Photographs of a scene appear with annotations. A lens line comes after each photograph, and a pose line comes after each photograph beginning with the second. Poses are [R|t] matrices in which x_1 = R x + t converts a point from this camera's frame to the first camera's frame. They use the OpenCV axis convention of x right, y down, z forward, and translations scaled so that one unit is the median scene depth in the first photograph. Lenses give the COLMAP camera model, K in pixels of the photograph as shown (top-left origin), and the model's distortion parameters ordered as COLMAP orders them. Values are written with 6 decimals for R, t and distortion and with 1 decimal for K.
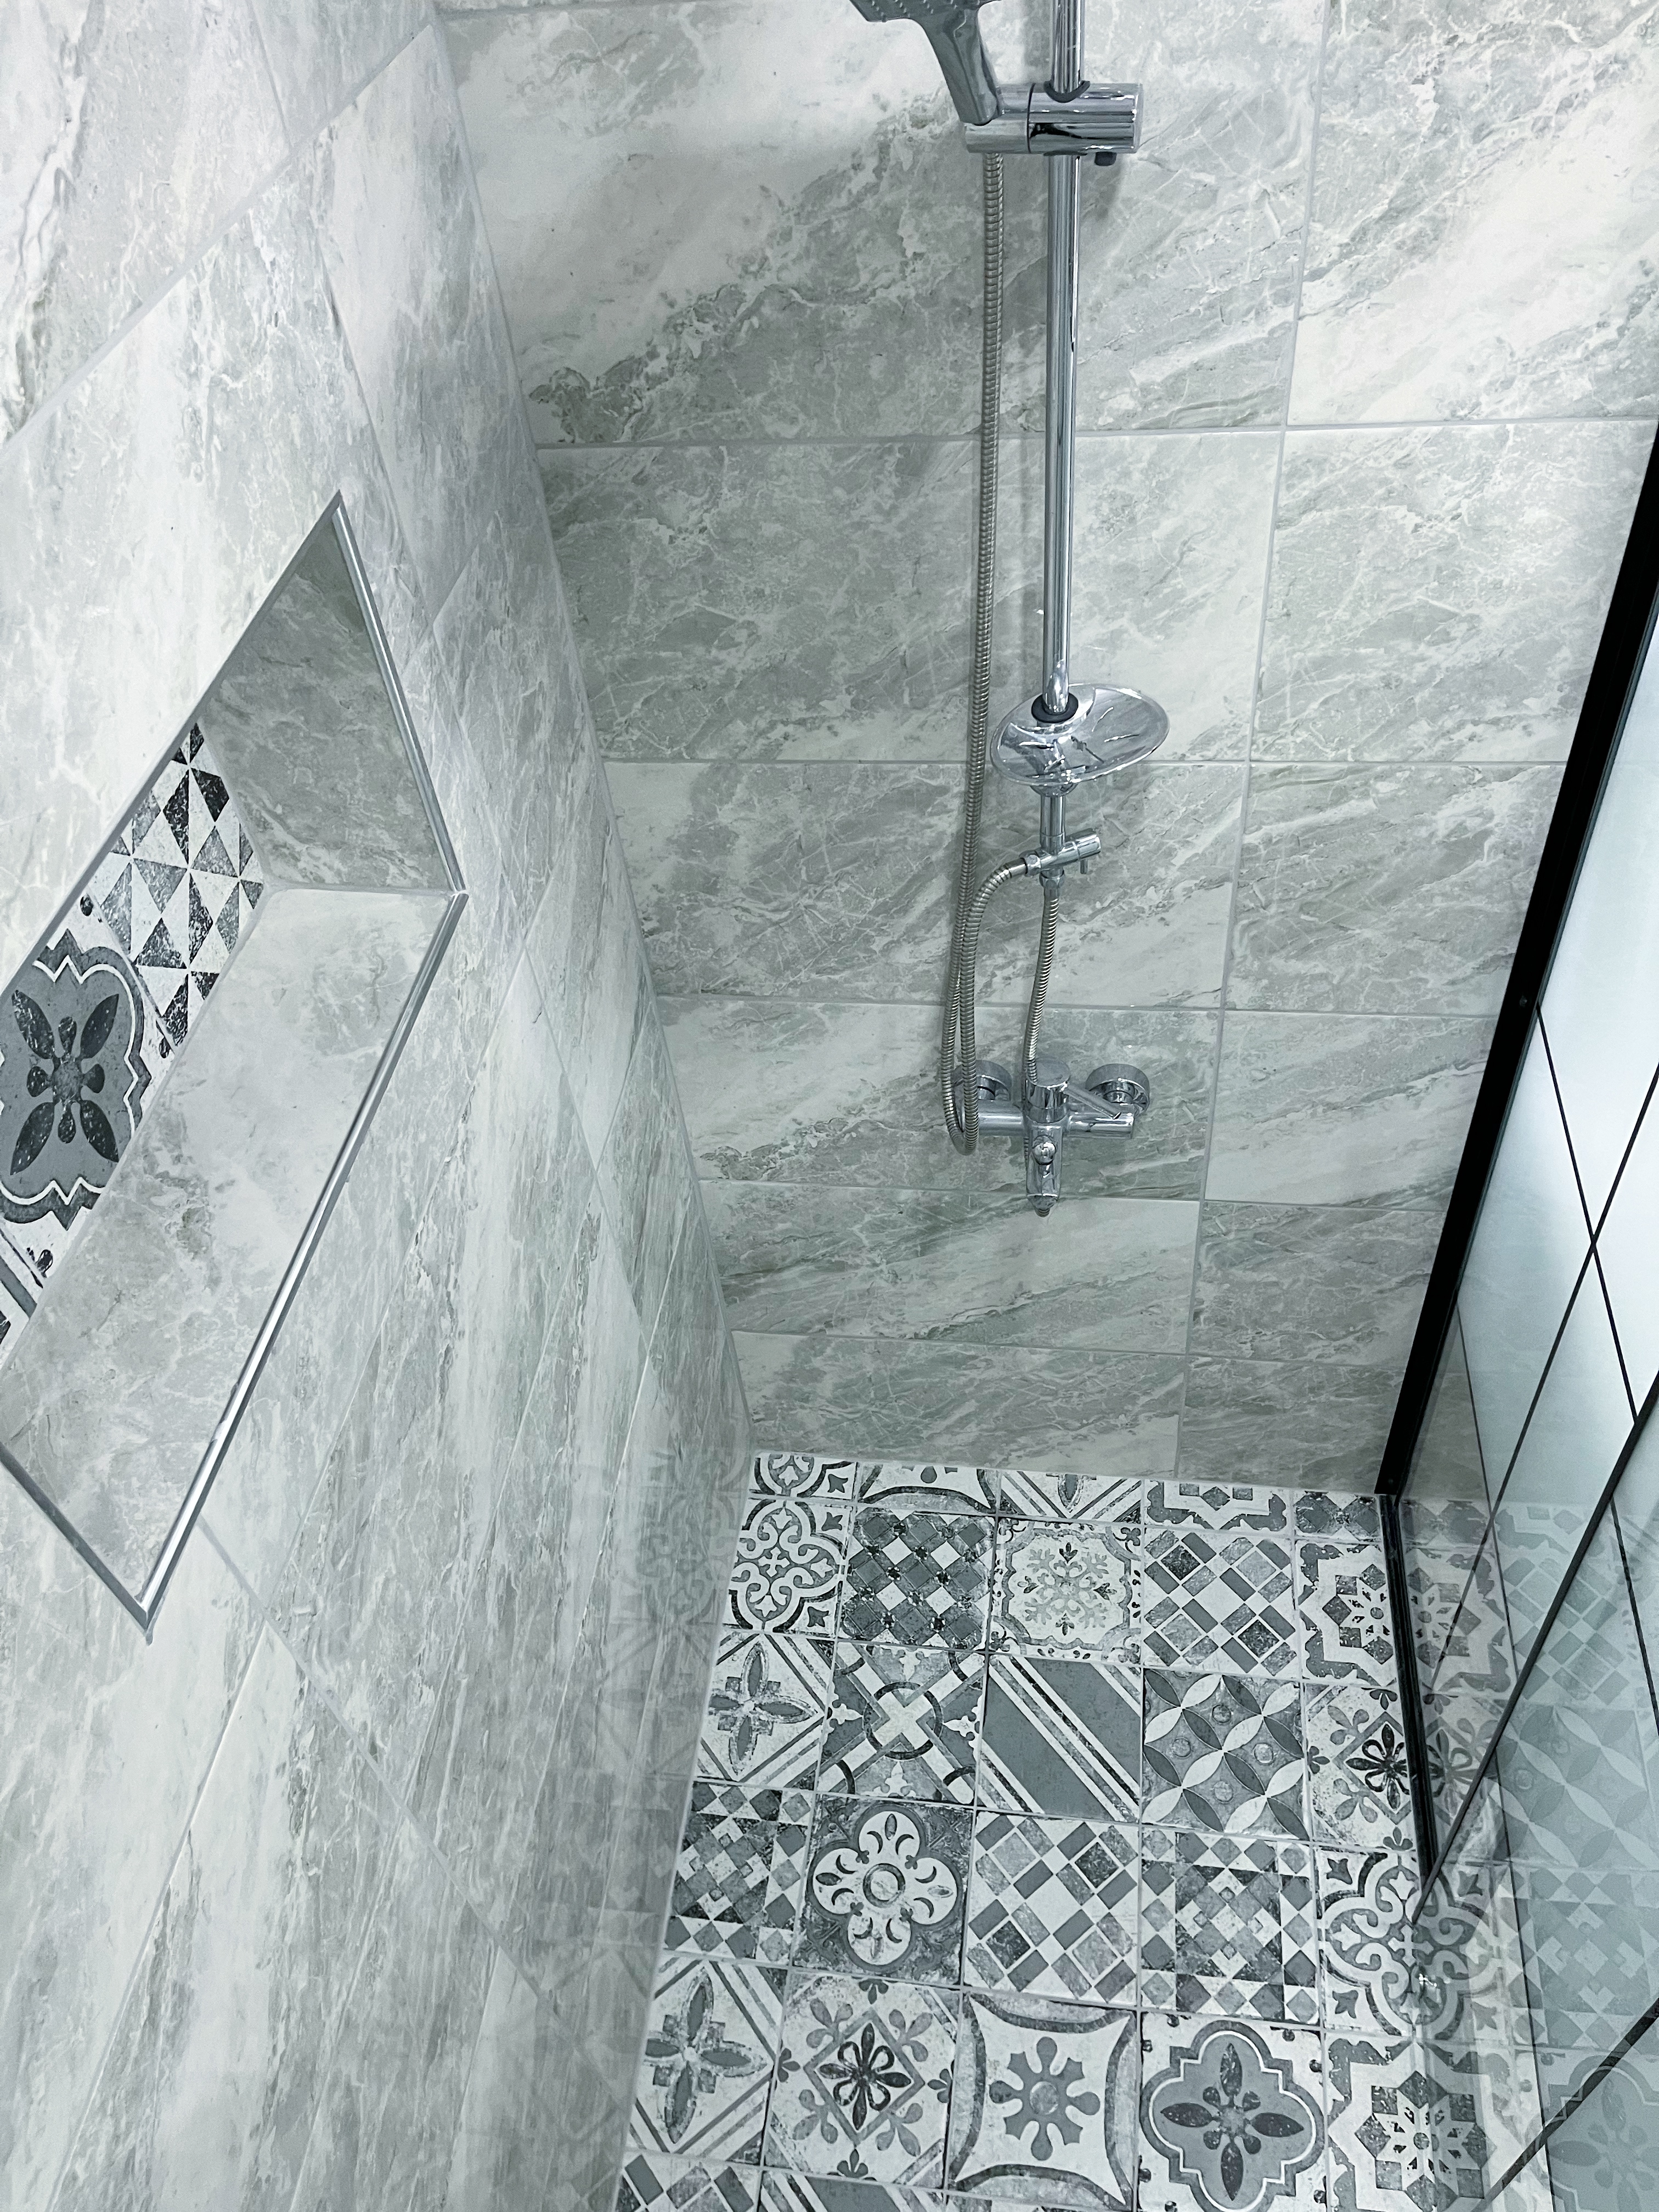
lens RADIAL K [[1674.9, 0, 796.2], [0, 1674.9, 1062.6], [0, 0, 1]] dist [0.077691, -0.098071]
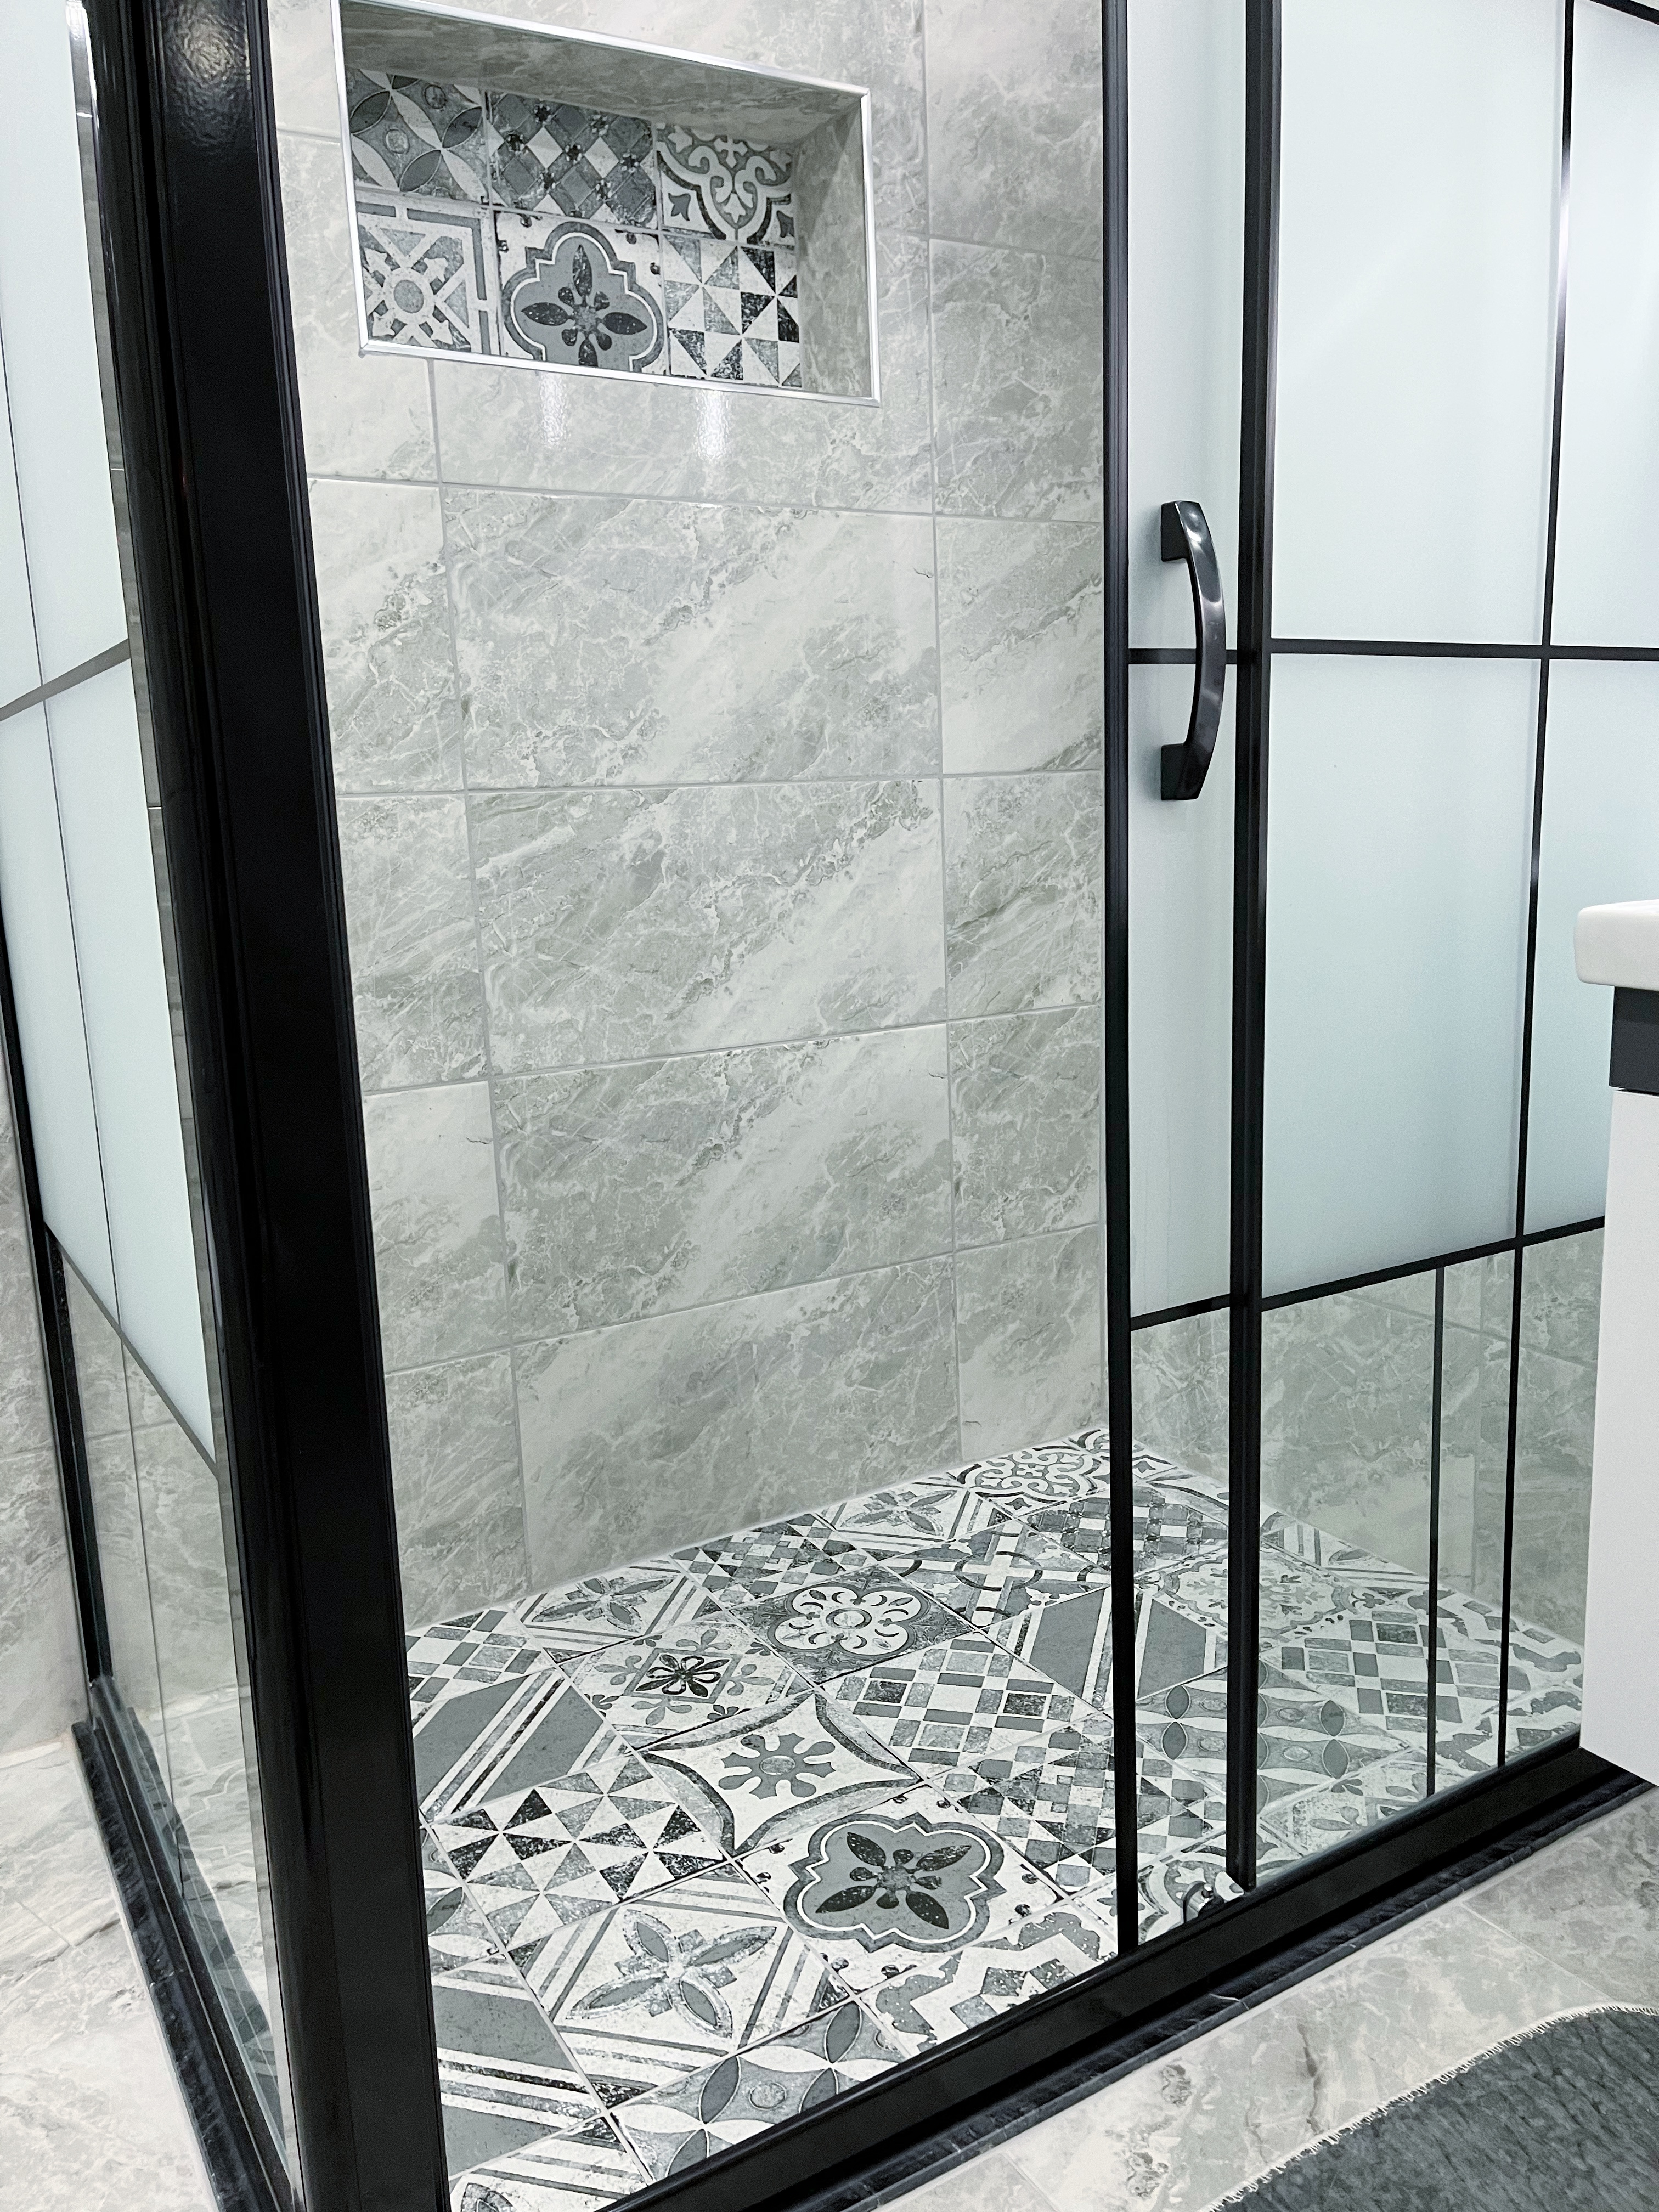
lens RADIAL K [[1674.9, 0, 843.9], [0, 1674.9, 1110.5], [0, 0, 1]] dist [0.077691, -0.098071]
pose [[0.631733, 0.211880, -0.745667, 0.680575], [-0.567783, 0.781371, -0.259004, 0.516360], [0.527765, 0.586998, 0.613920, 0.284600]]
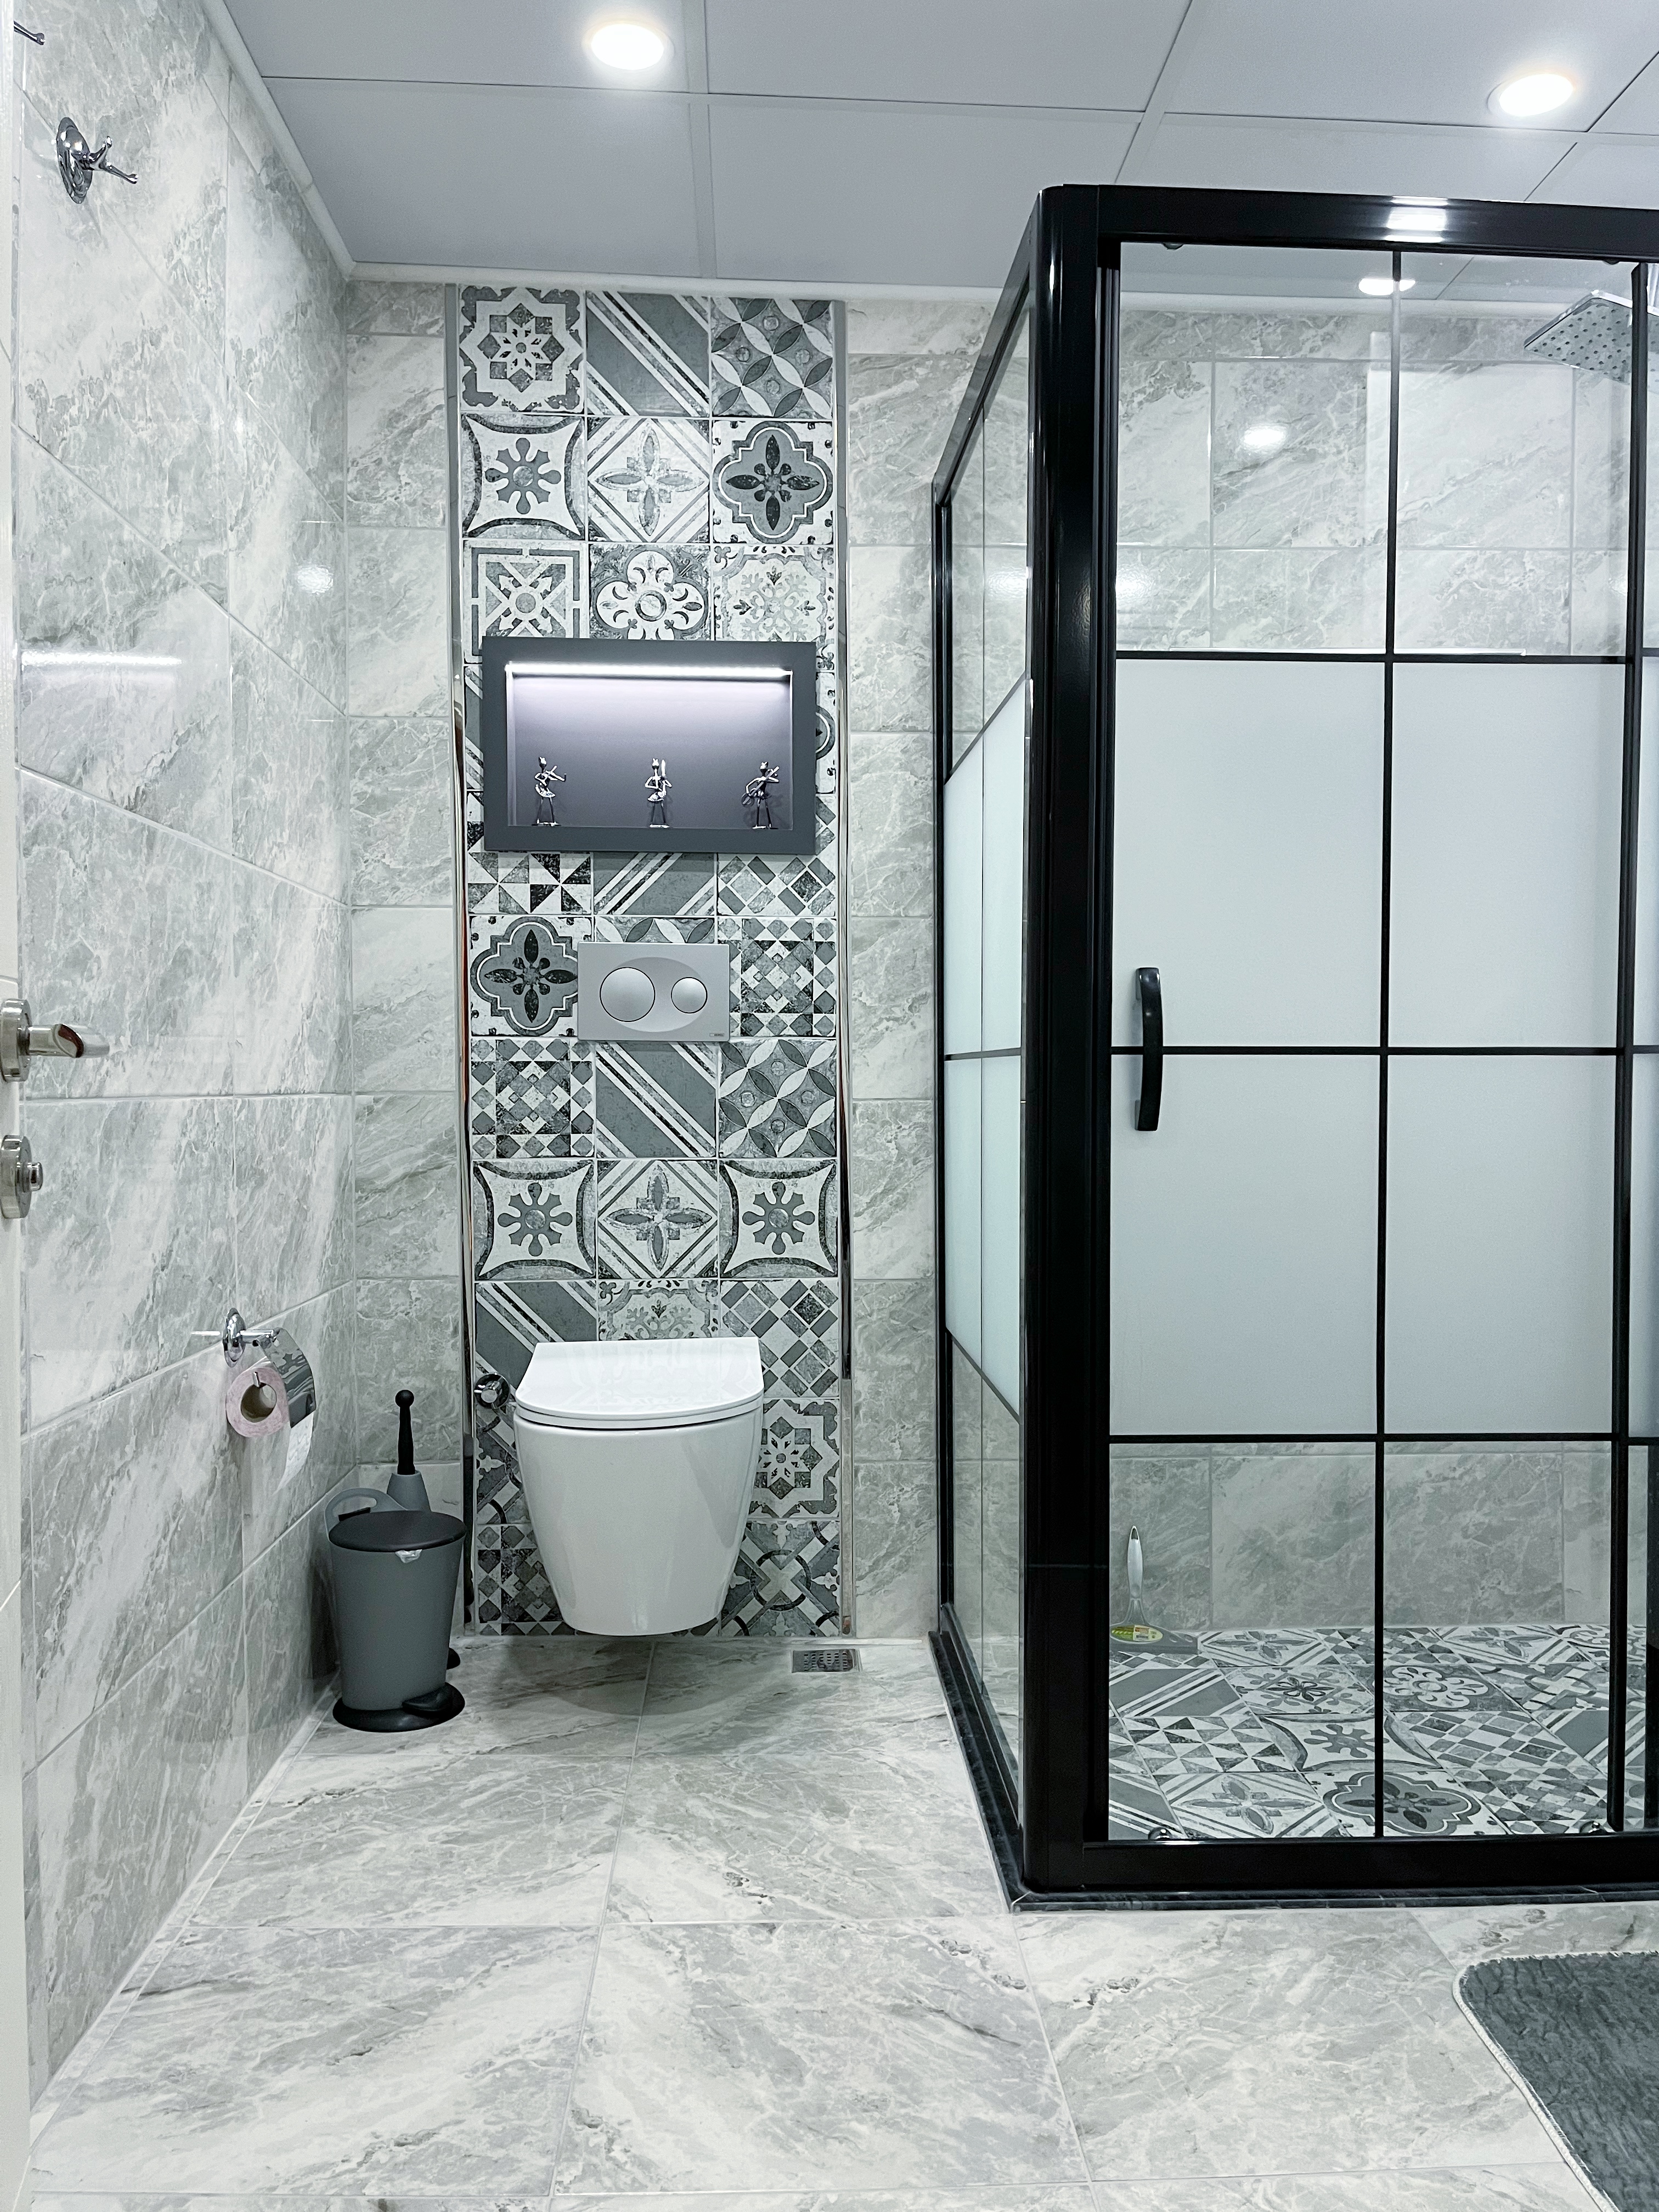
lens RADIAL K [[1674.9, 0, 828.8], [0, 1674.9, 1100.2], [0, 0, 1]] dist [0.077691, -0.098071]
pose [[0.176037, 0.110174, -0.978199, 1.197416], [-0.711934, 0.700519, -0.049221, 0.570691], [0.679824, 0.705078, 0.201754, 0.121616]]
